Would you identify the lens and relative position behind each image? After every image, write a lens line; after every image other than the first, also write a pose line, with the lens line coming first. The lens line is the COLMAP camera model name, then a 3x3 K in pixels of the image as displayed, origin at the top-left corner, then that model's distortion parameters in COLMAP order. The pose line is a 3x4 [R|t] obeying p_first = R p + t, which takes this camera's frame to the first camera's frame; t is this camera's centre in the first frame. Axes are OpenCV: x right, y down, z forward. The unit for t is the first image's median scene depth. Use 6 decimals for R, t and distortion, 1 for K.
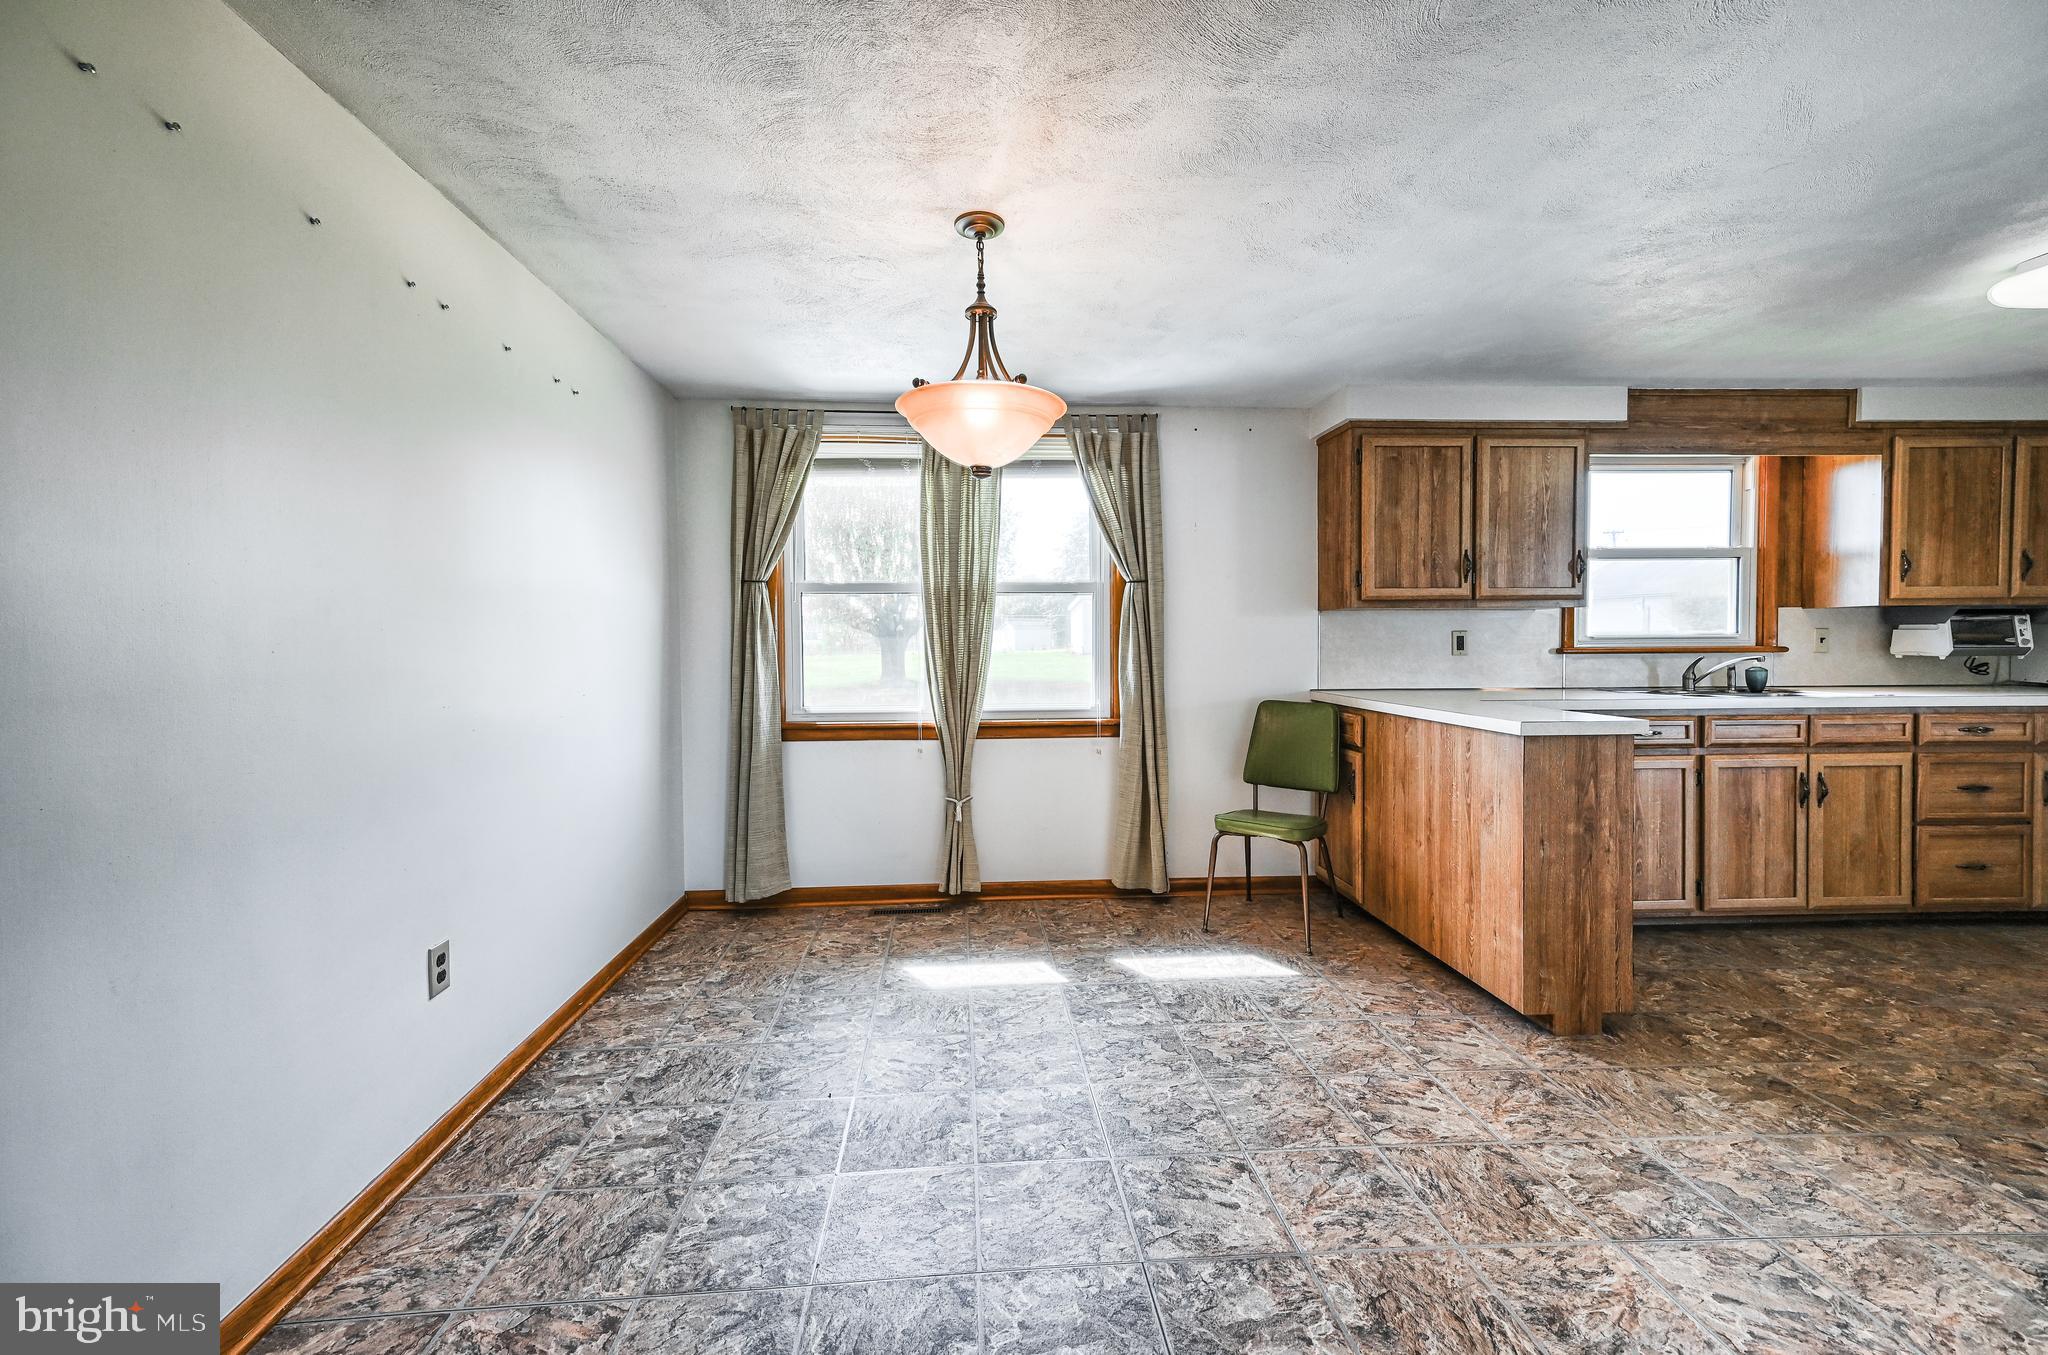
lens RADIAL K [[784.1, 0, 1021.5], [0, 784.1, 664.2], [0, 0, 1]] dist [0.021156, 0.000263]
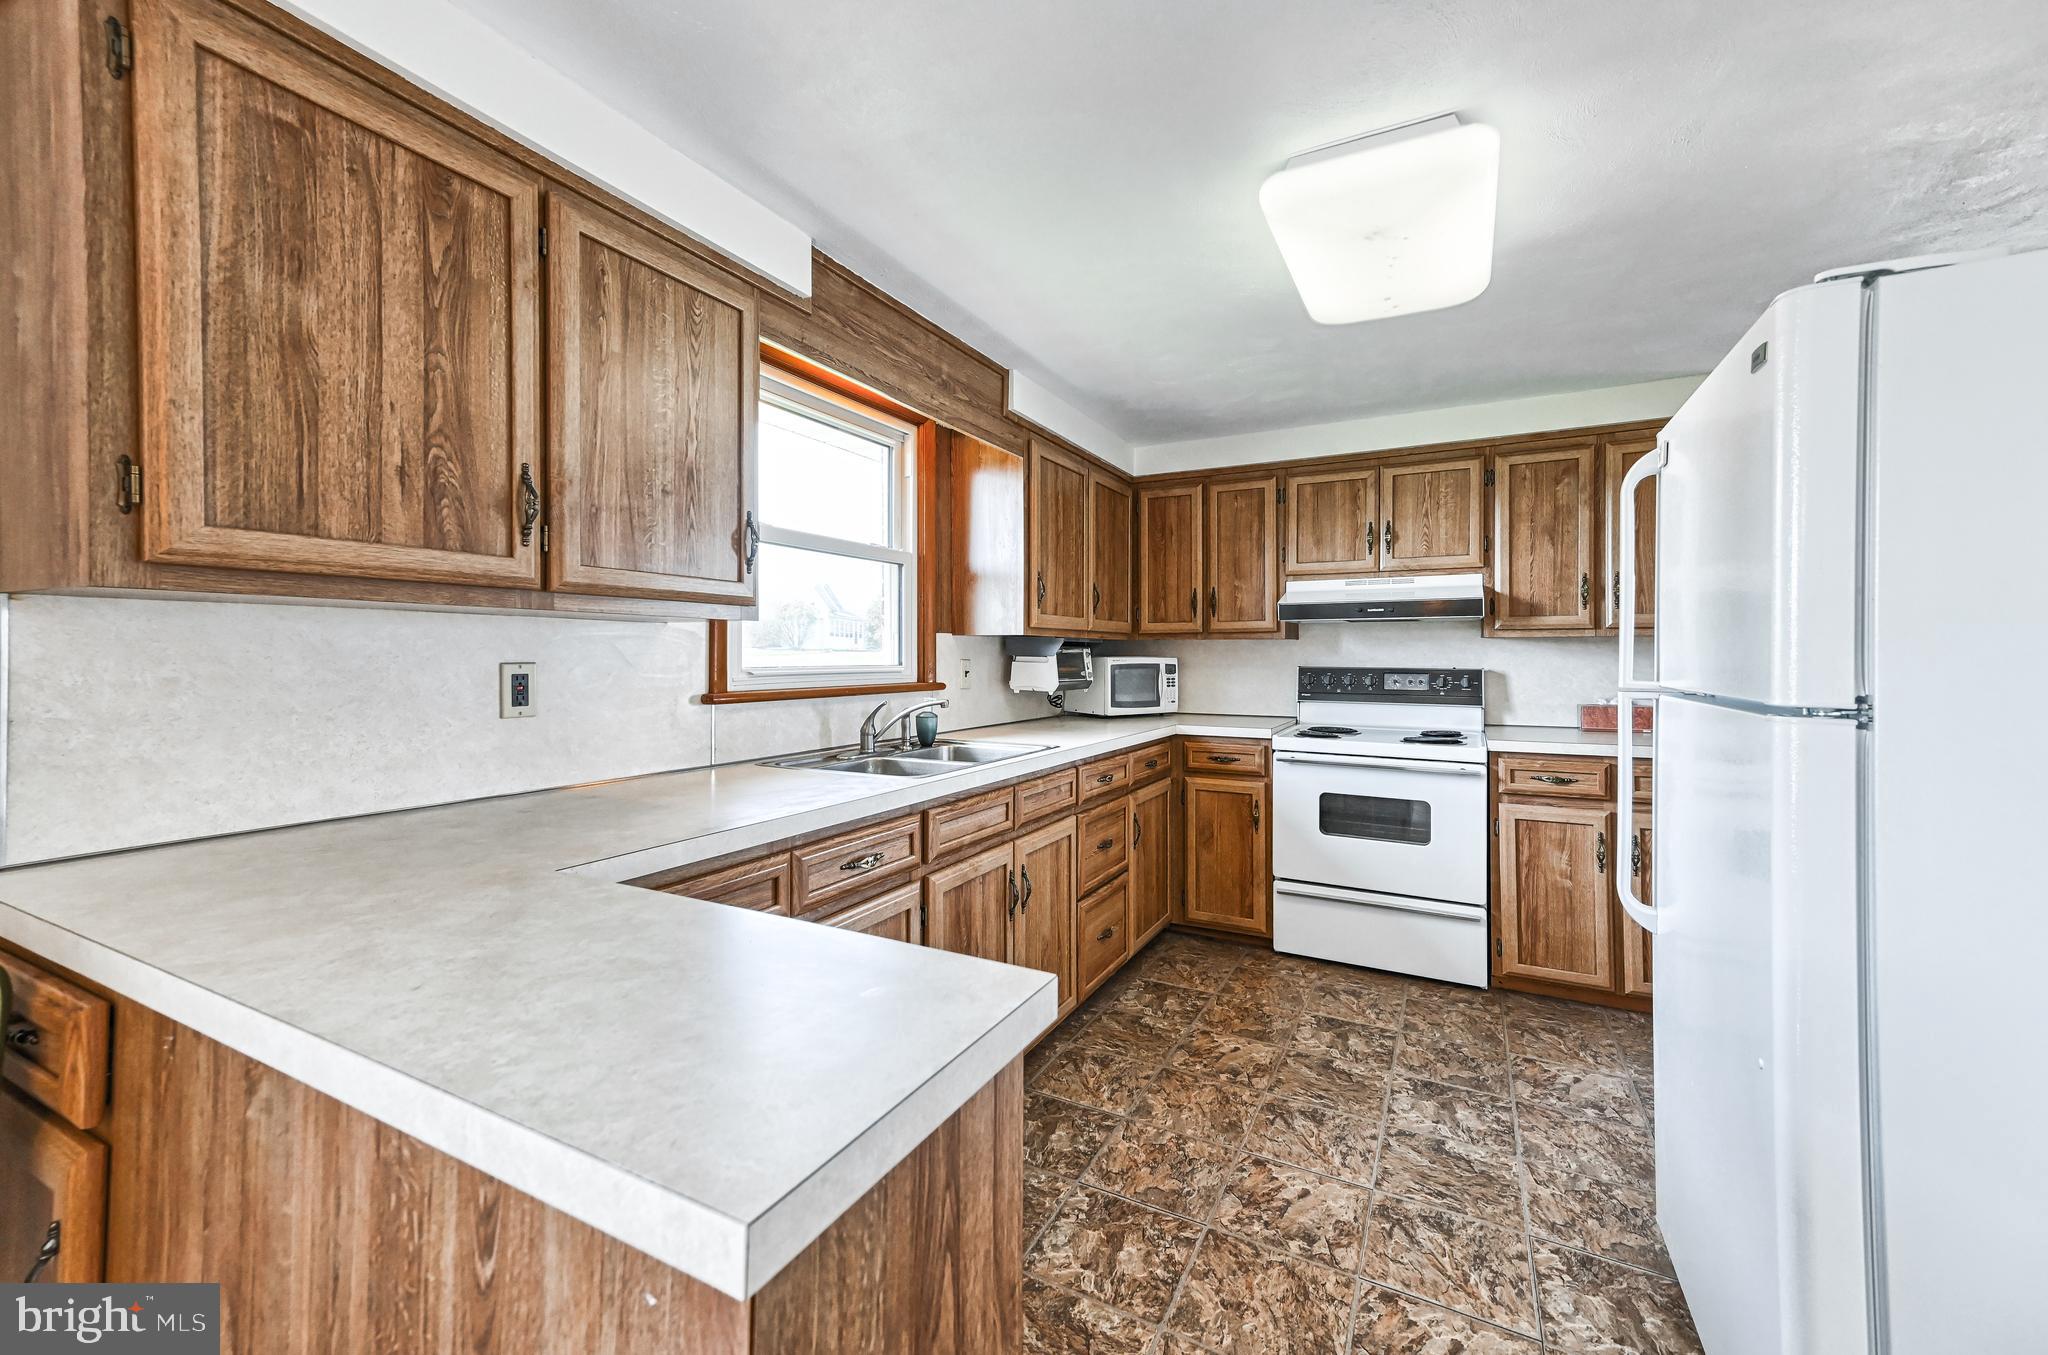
lens RADIAL K [[829.5, 0, 1022.1], [0, 829.5, 650.2], [0, 0, 1]] dist [0.020925, 0.000348]
pose [[0.524867, 0.012934, 0.851086, 0.358092], [0.015500, 0.999574, -0.024749, -0.039050], [-0.851043, 0.026182, 0.524443, 0.604041]]
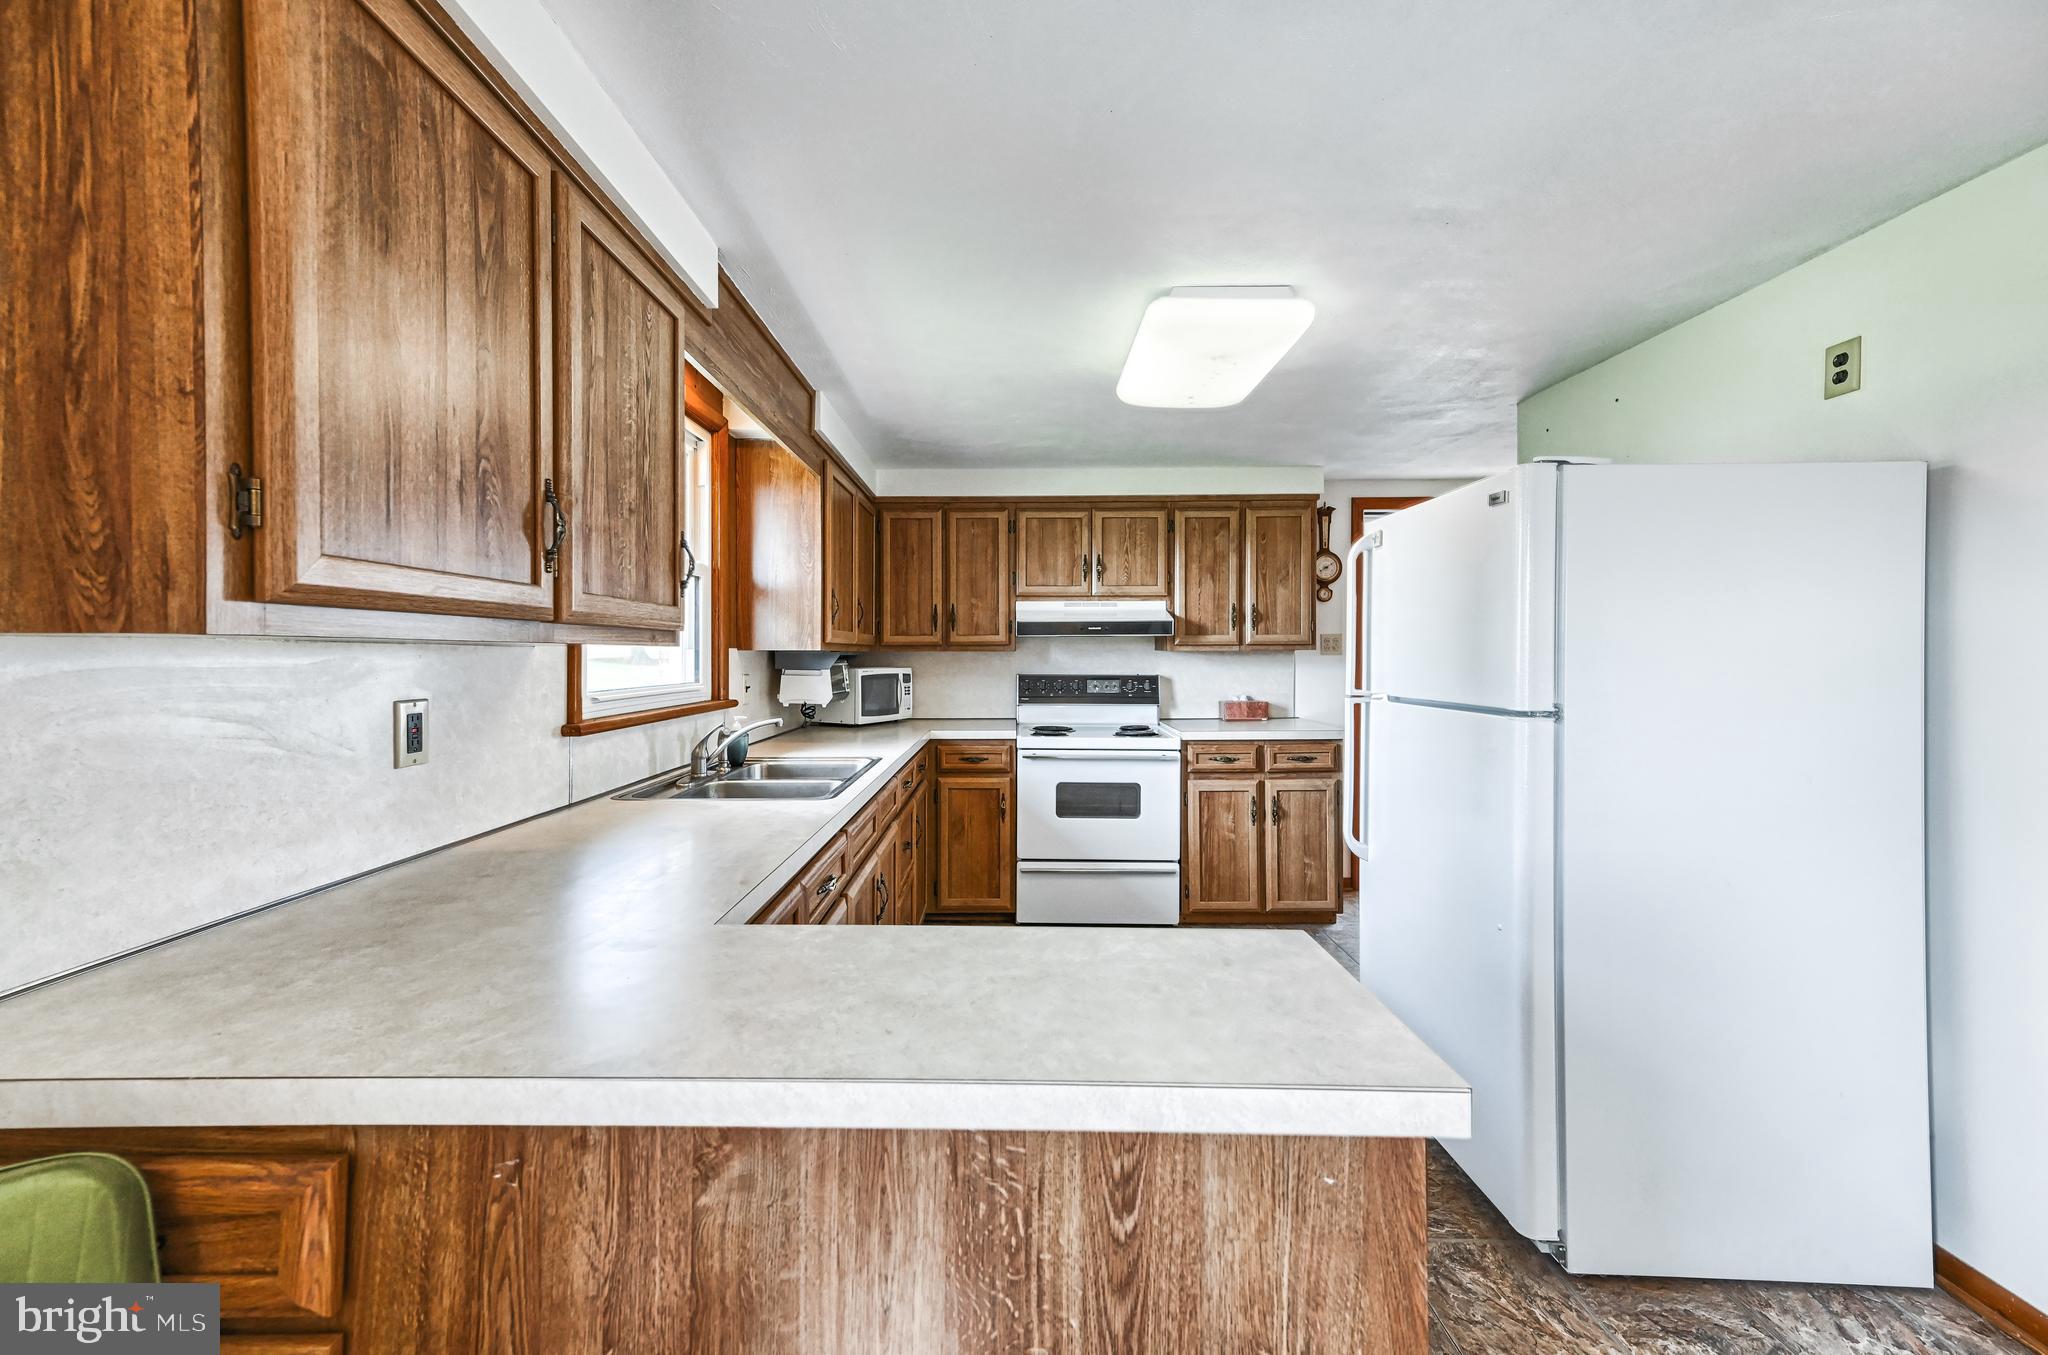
lens RADIAL K [[817.4, 0, 1000.6], [0, 817.4, 651.0], [0, 0, 1]] dist [0.021653, 0.000107]
pose [[0.080398, 0.010522, 0.996707, 0.228096], [0.026287, 0.999574, -0.012672, -0.062329], [-0.996416, 0.027219, 0.080087, 0.819601]]
